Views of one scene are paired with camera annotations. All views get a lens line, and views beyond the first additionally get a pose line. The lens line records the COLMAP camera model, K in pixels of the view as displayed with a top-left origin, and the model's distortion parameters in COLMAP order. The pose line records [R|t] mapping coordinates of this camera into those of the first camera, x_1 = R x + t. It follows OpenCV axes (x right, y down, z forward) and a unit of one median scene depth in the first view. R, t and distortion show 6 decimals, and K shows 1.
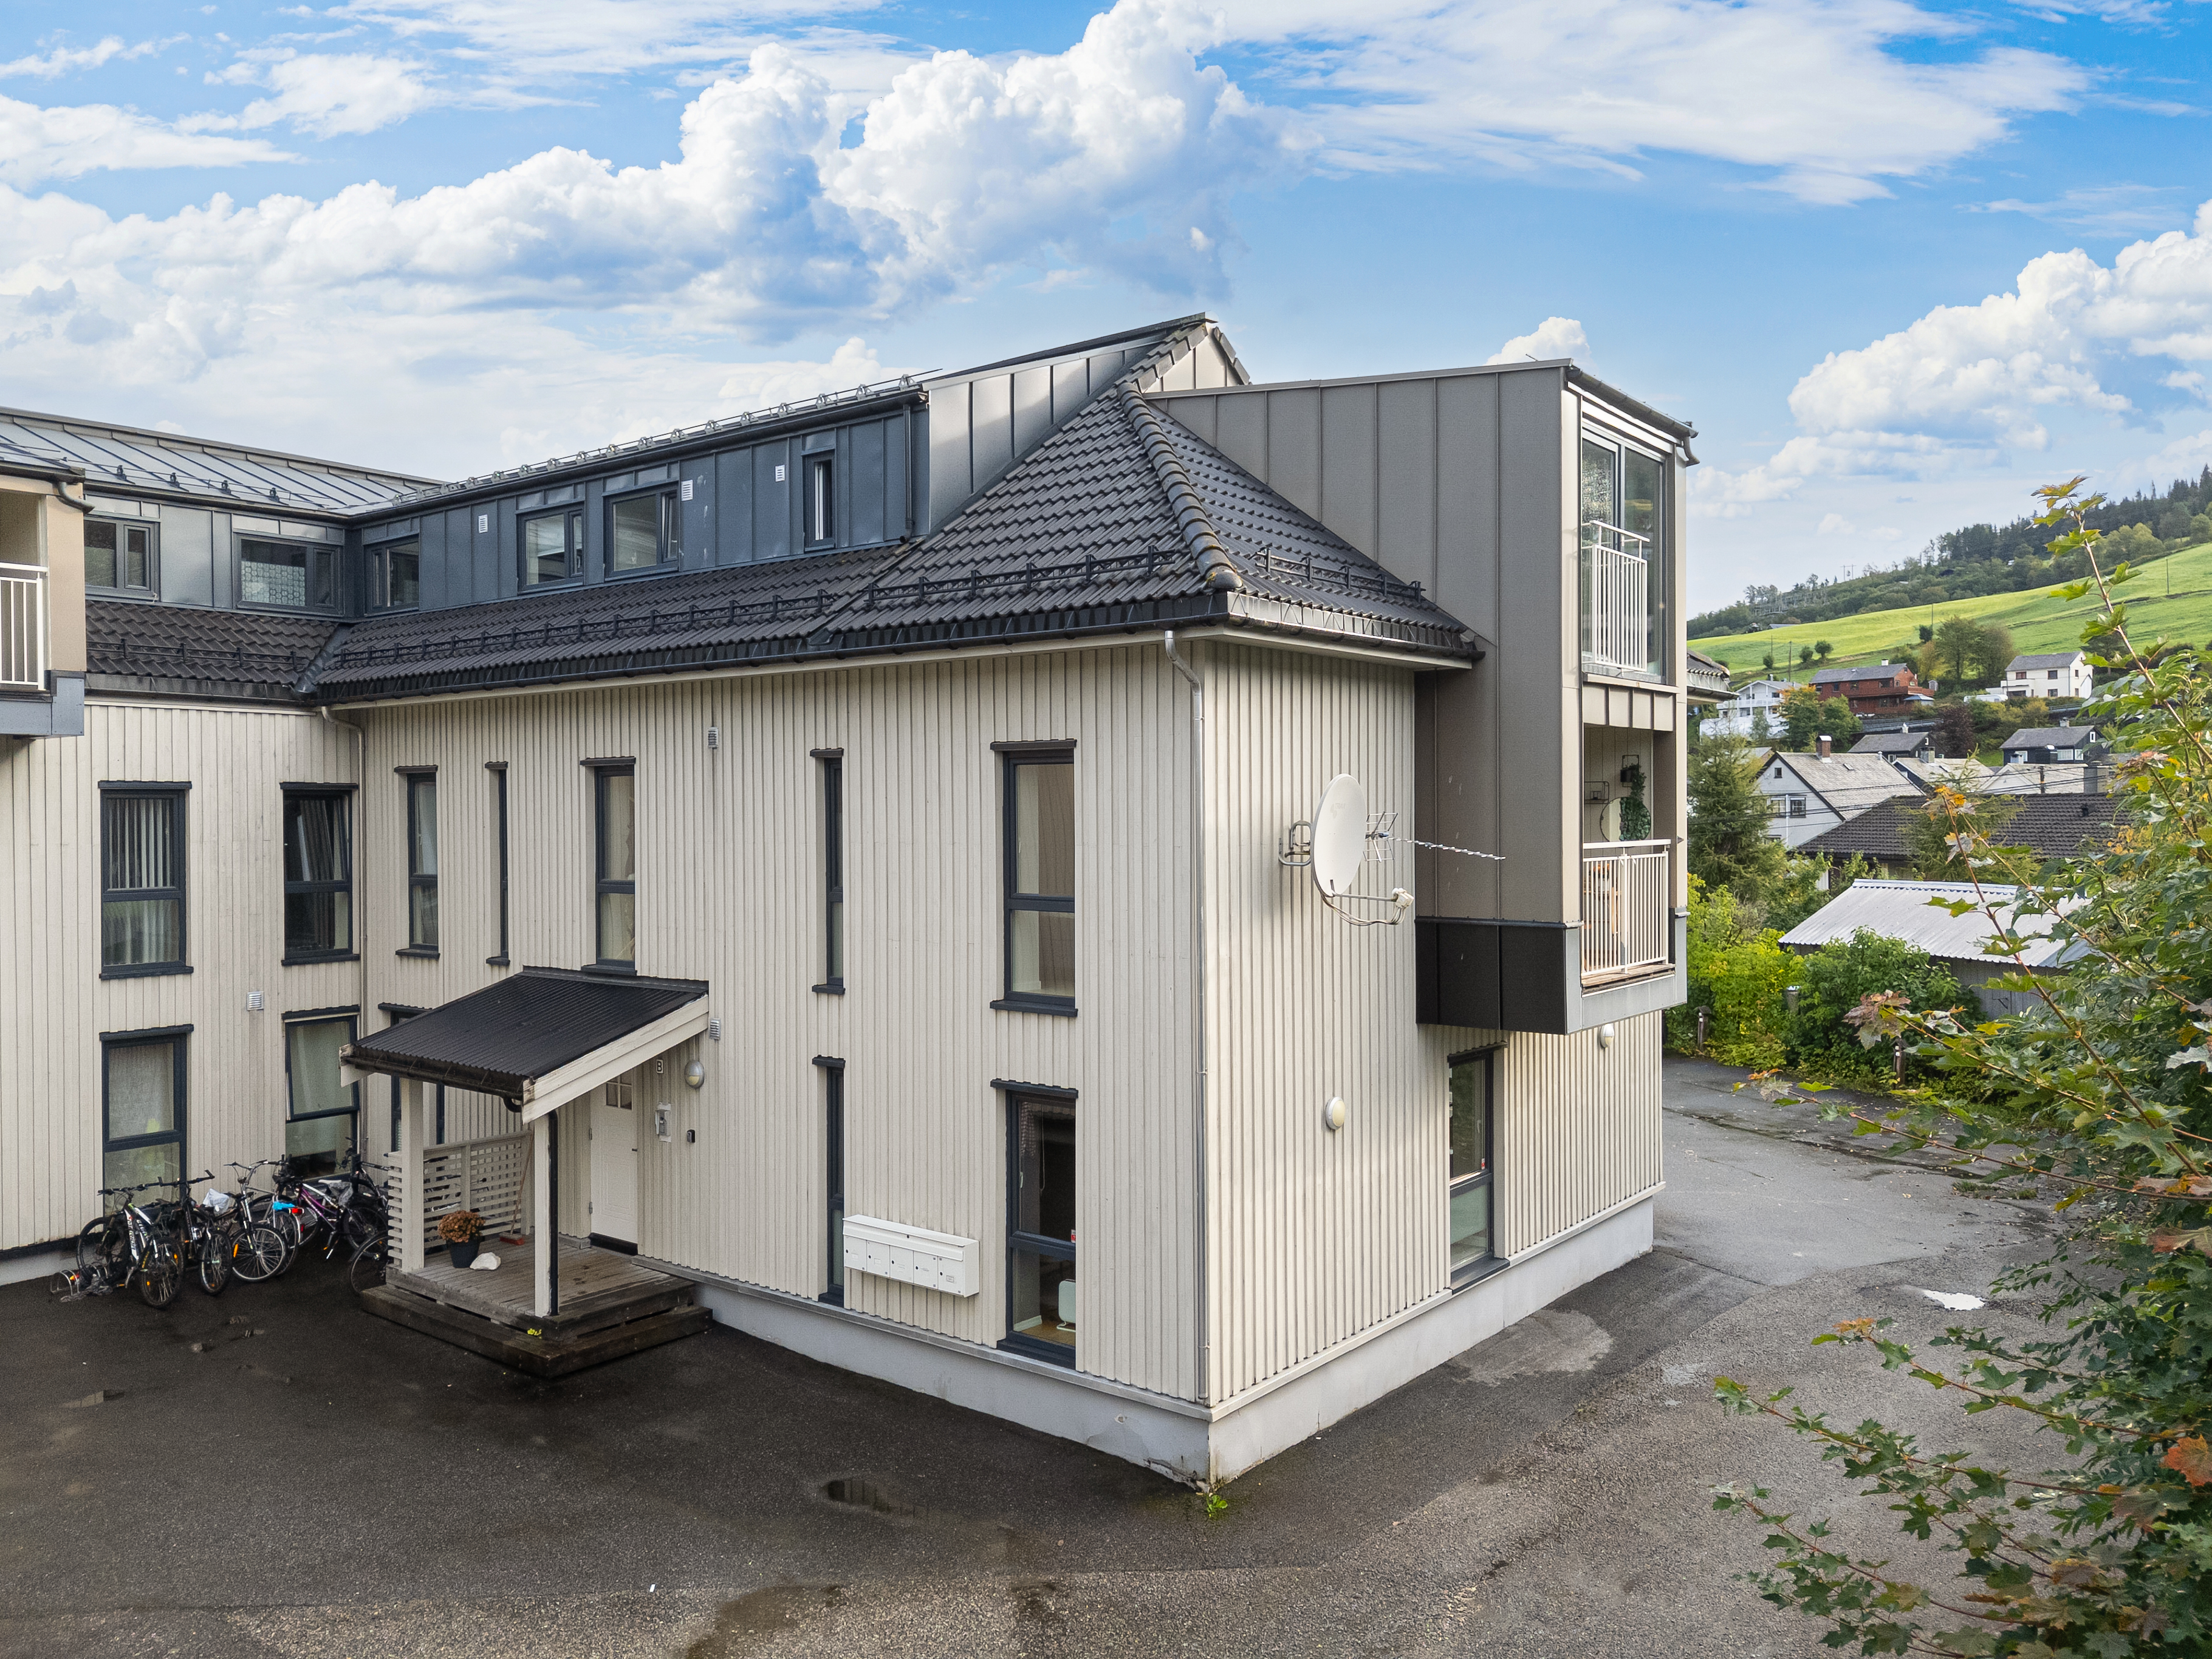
lens RADIAL K [[1626.3, 0, 1117.8], [0, 1626.3, 815.8], [0, 0, 1]] dist [0.055176, -0.044215]
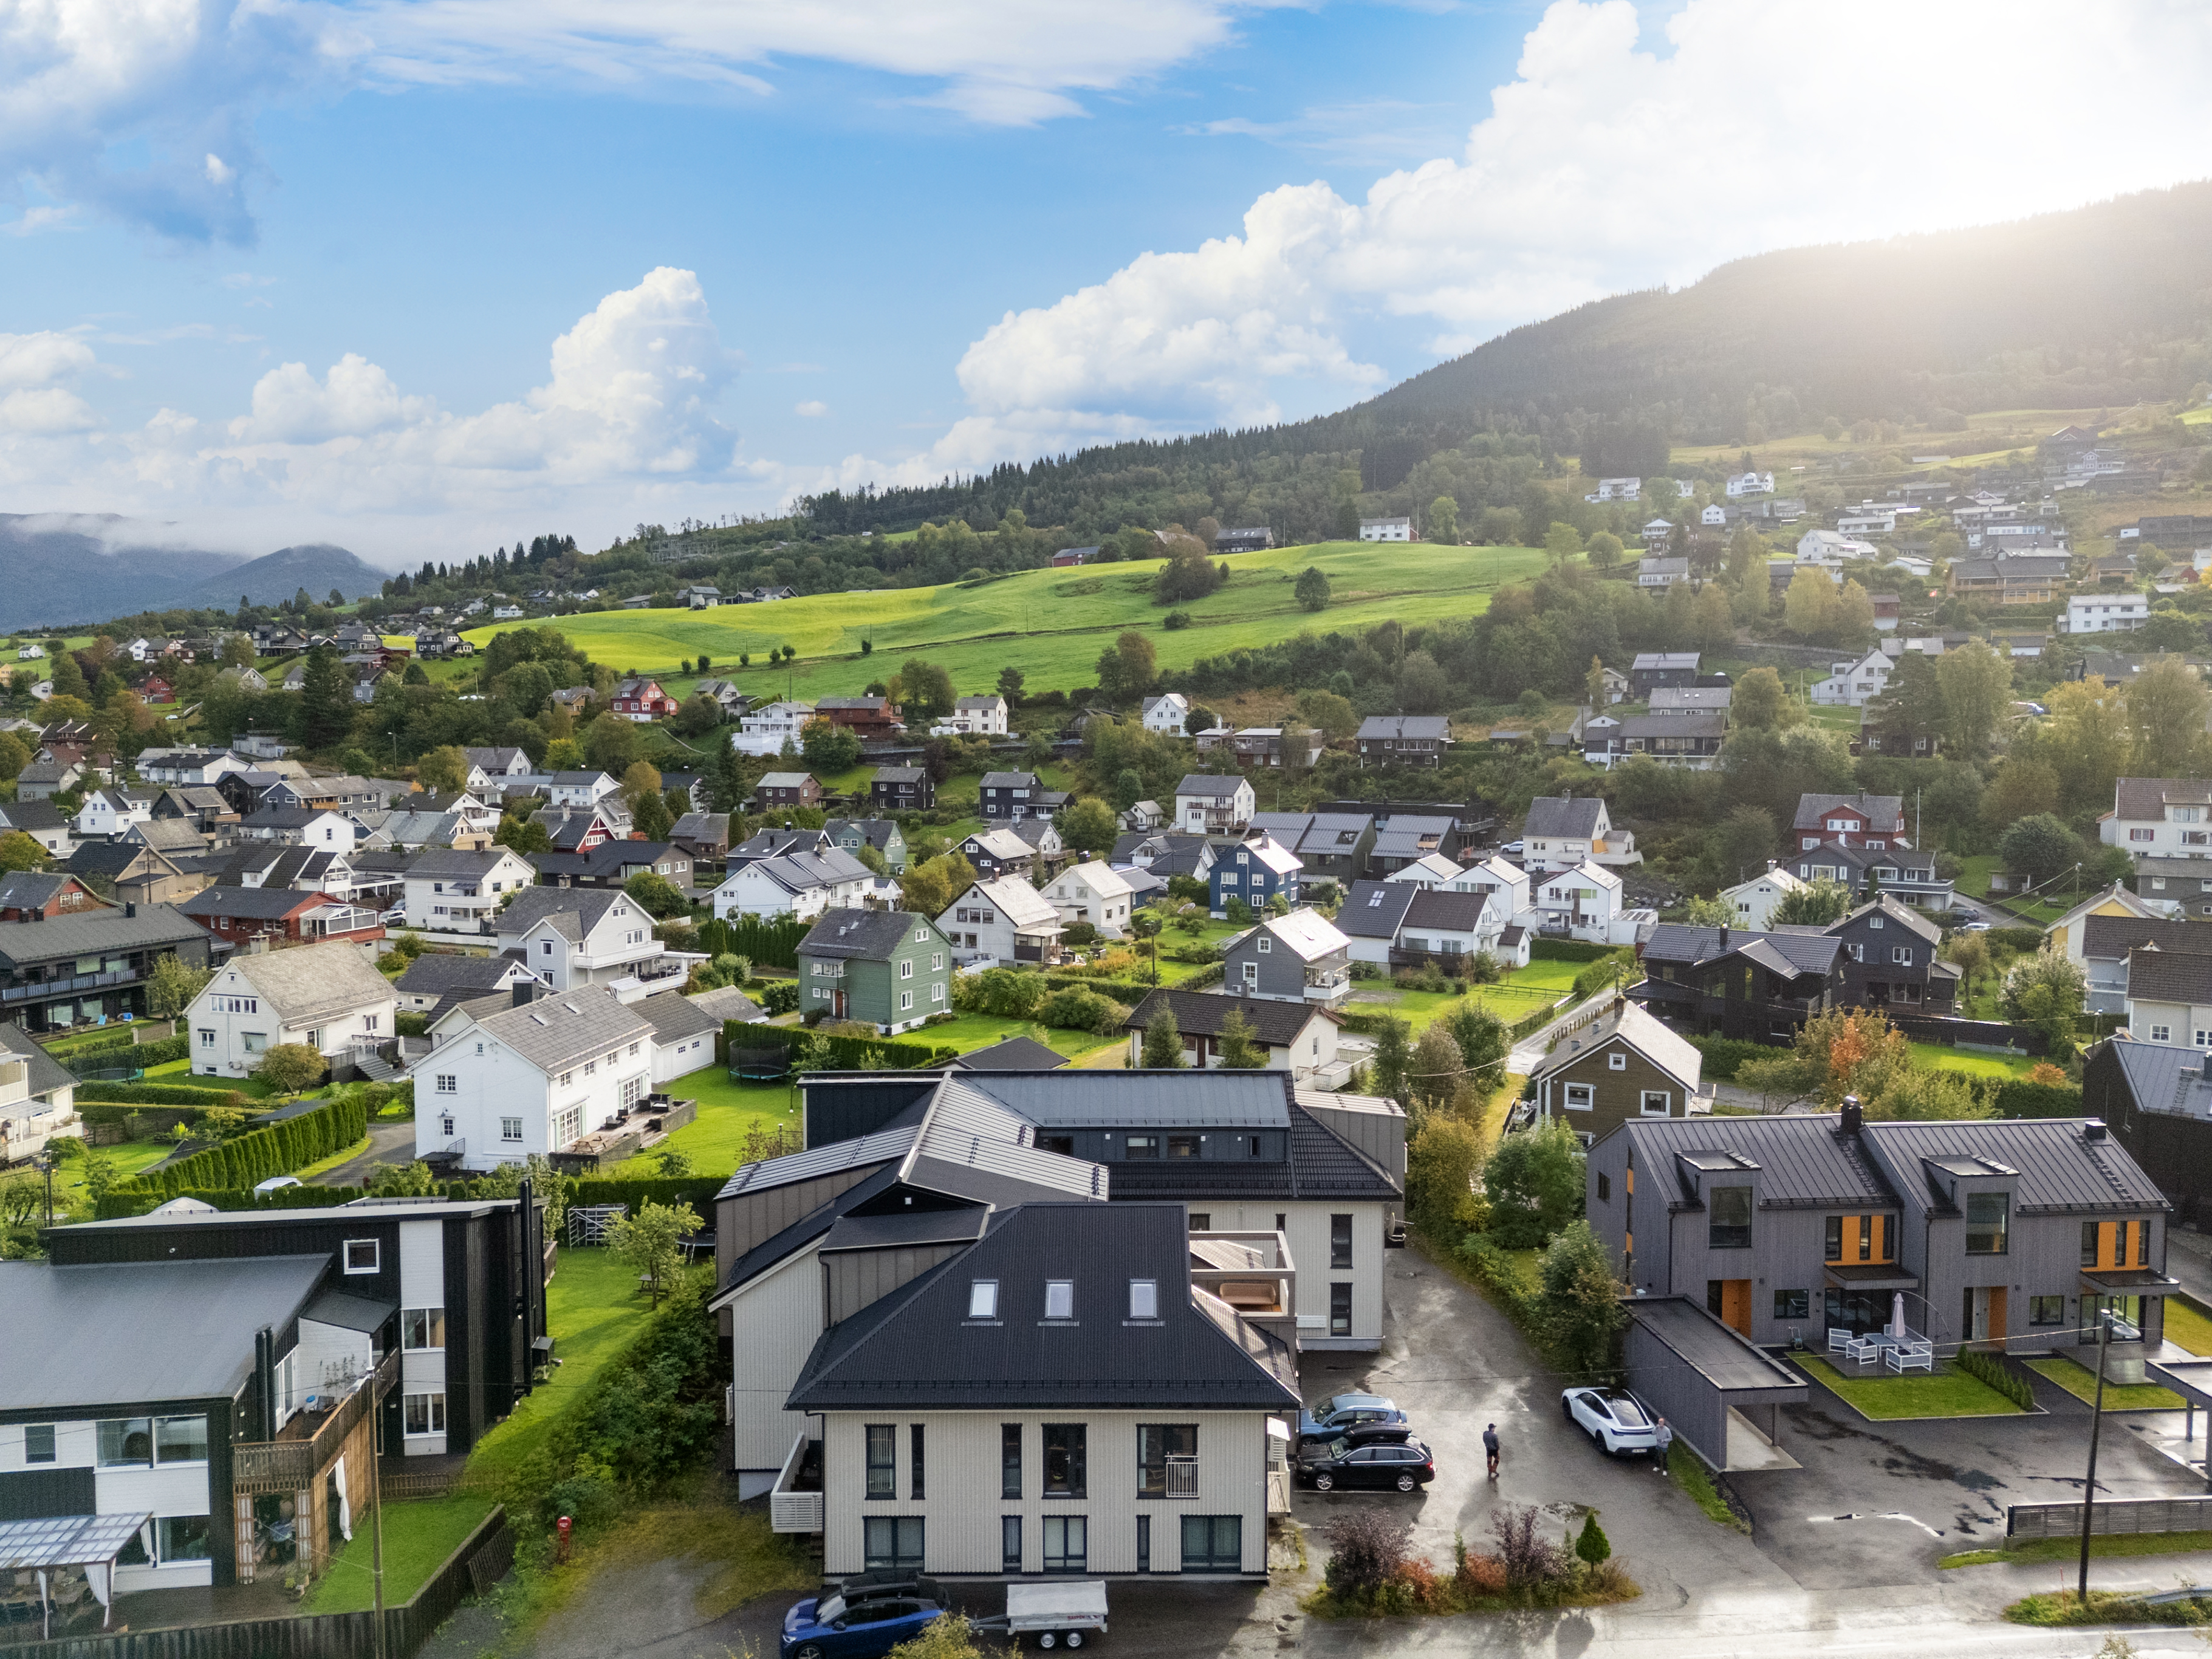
lens RADIAL K [[1626.3, 0, 1123.2], [0, 1626.3, 825.2], [0, 0, 1]] dist [0.055176, -0.044215]
pose [[0.775639, -0.037854, 0.630040, -3.229056], [-0.007773, 0.997551, 0.069505, -1.384730], [-0.631129, -0.058808, 0.773446, -2.081401]]
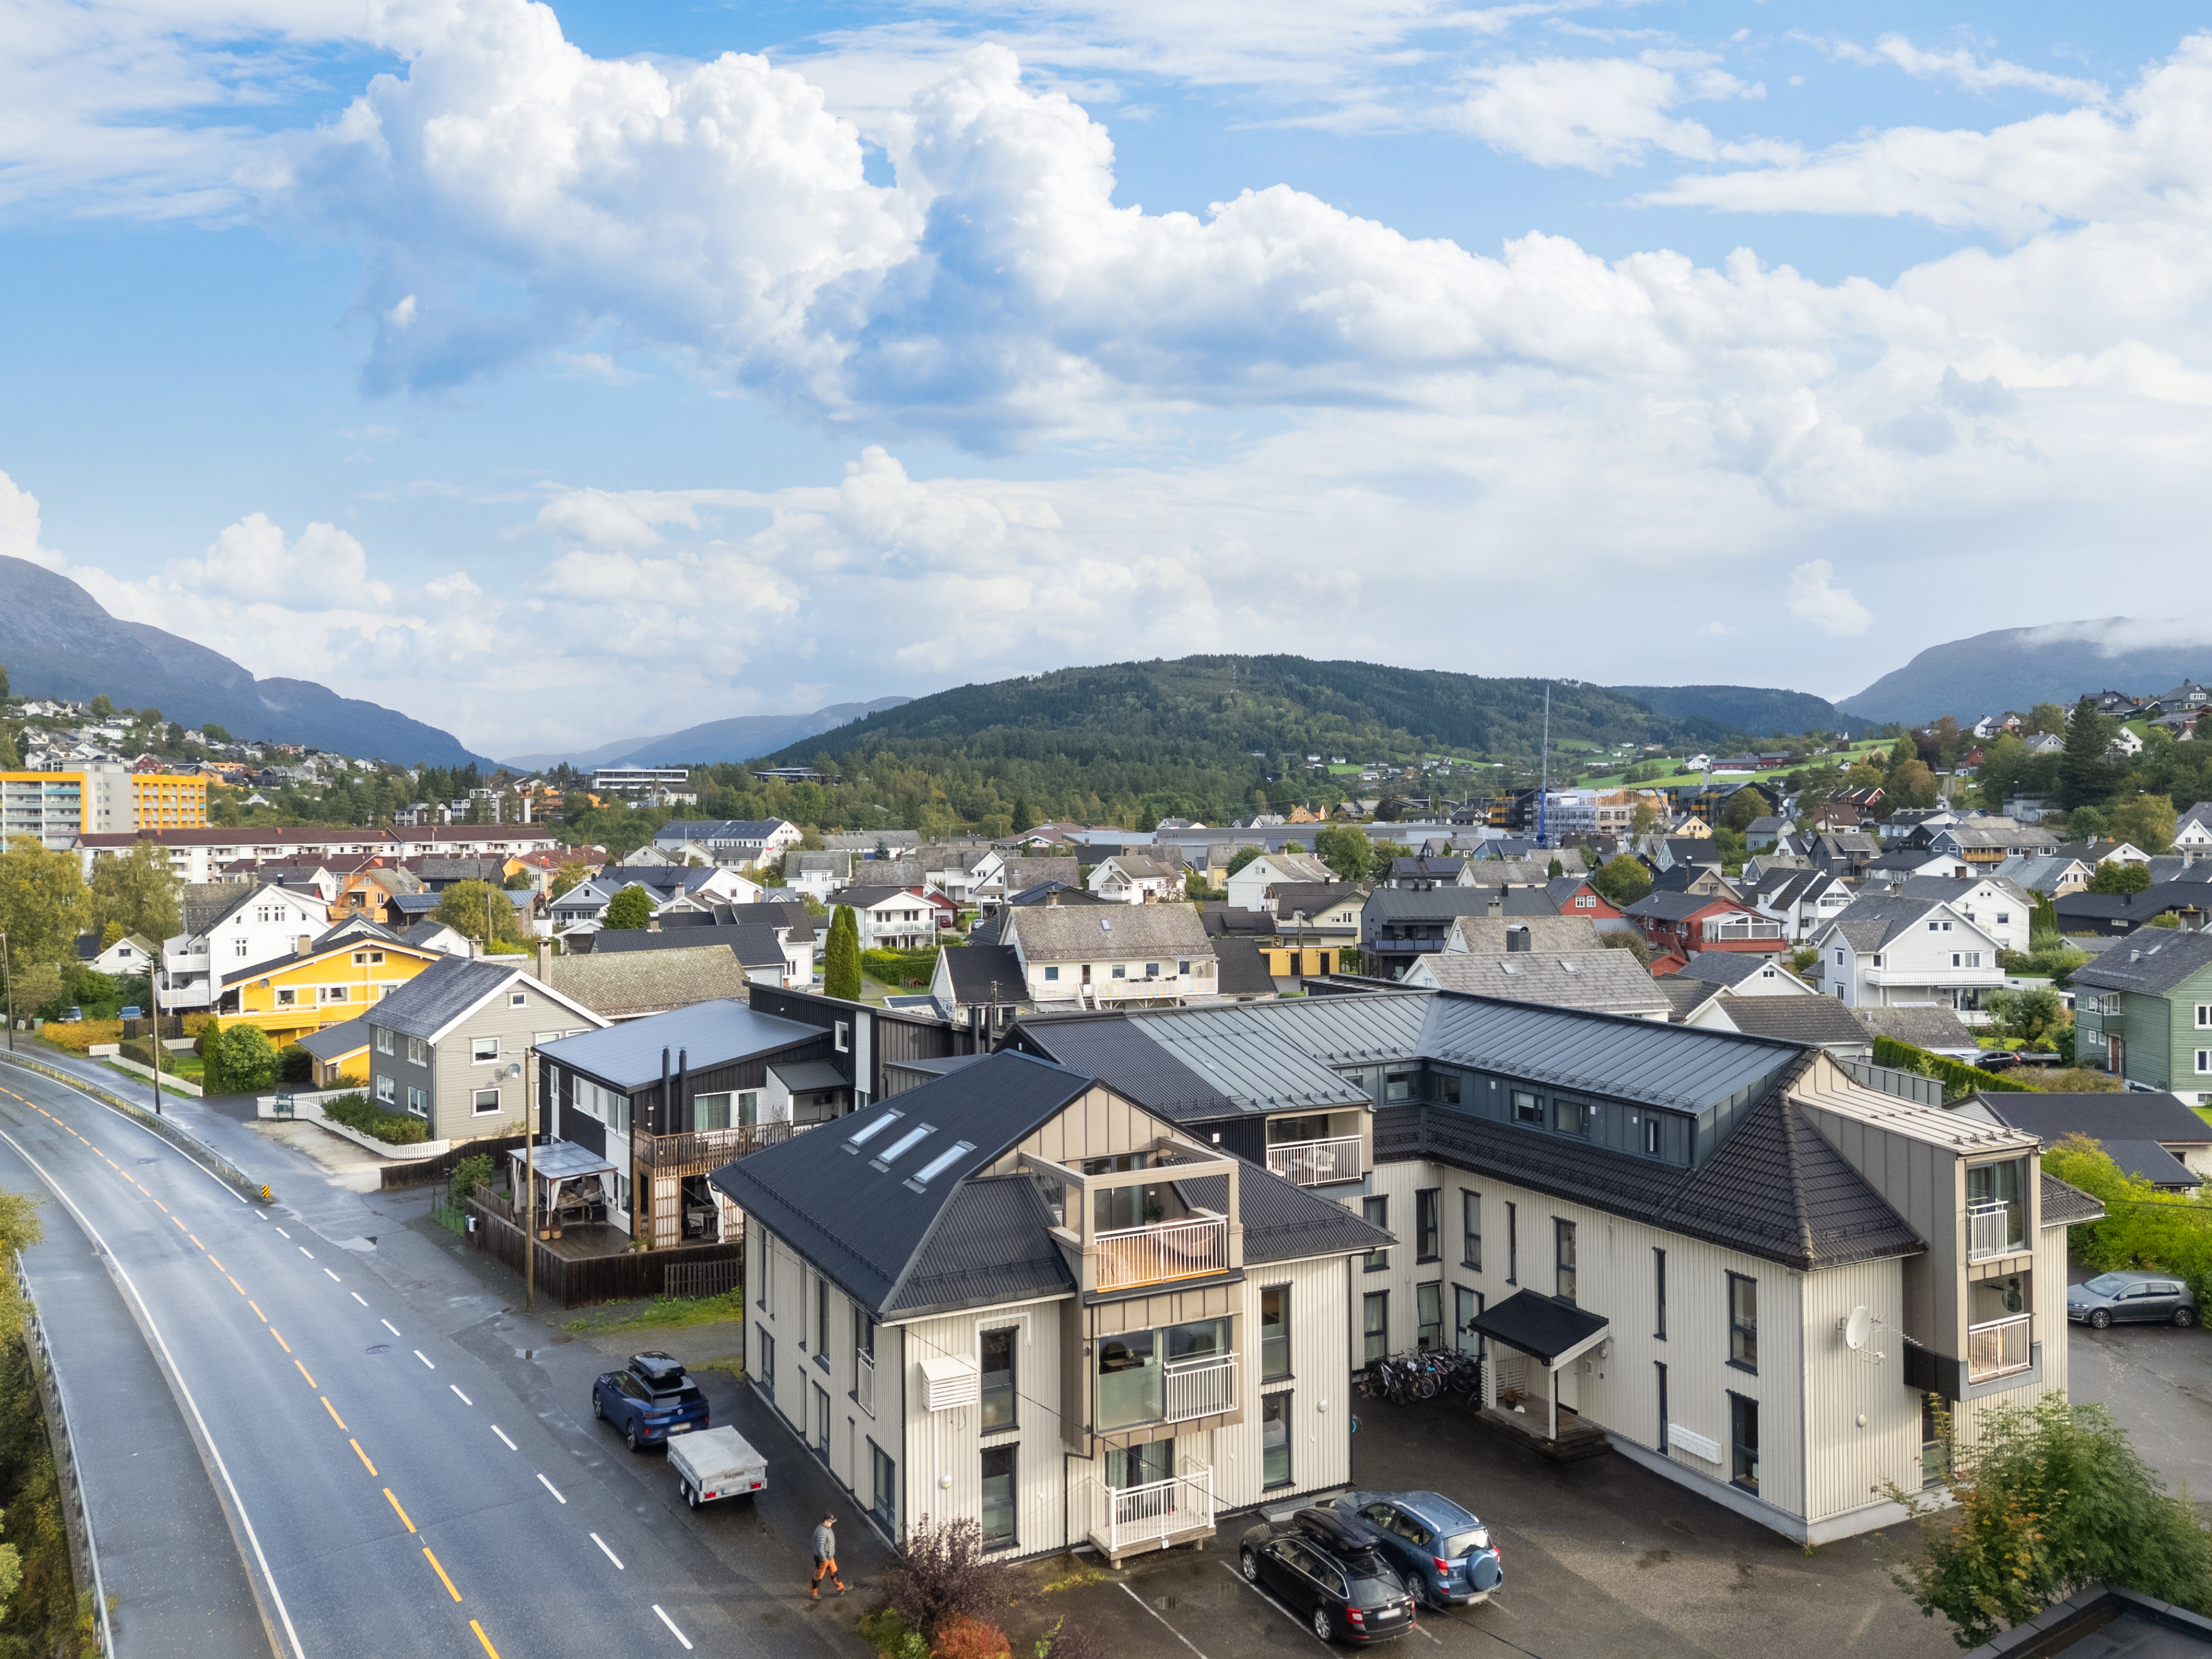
lens RADIAL K [[1626.3, 0, 1109.2], [0, 1626.3, 813.8], [0, 0, 1]] dist [0.055176, -0.044215]
pose [[0.911323, 0.000571, -0.411691, 0.110061], [0.000633, 0.999996, 0.002789, -0.763225], [0.411691, -0.002802, 0.911319, -1.843603]]
